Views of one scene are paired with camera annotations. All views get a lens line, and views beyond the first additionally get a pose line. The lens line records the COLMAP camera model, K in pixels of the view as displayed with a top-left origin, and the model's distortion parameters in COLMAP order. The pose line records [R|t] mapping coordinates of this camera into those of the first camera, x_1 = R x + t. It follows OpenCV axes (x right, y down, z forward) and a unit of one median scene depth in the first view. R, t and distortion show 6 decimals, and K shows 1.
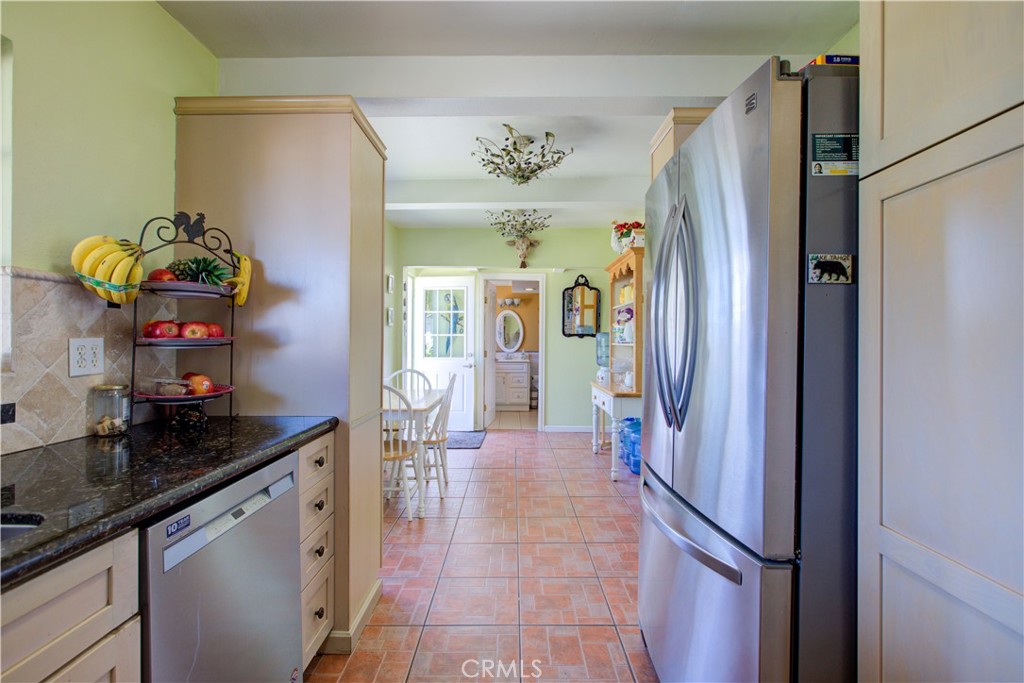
lens RADIAL K [[471.9, 0, 514.9], [0, 471.9, 341.0], [0, 0, 1]] dist [-0.002860, 0.000275]
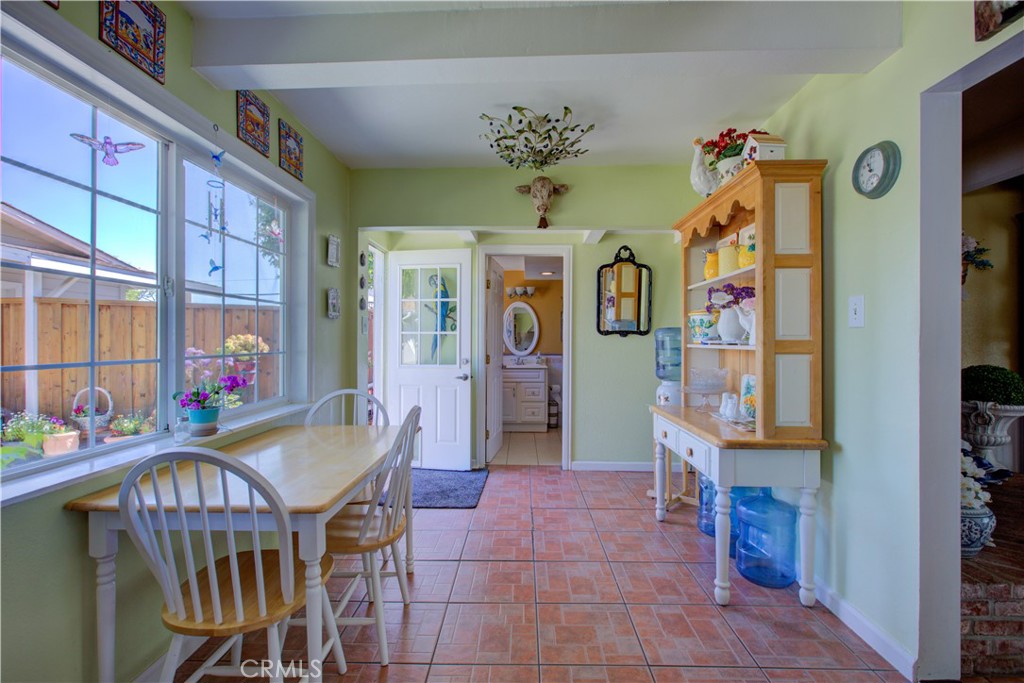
lens RADIAL K [[471.9, 0, 514.9], [0, 471.9, 341.0], [0, 0, 1]] dist [-0.002860, 0.000275]
pose [[0.999719, -0.002388, -0.023570, -0.004807], [0.002402, 0.999997, 0.000561, -0.000671], [0.023569, -0.000617, 0.999722, 0.298744]]
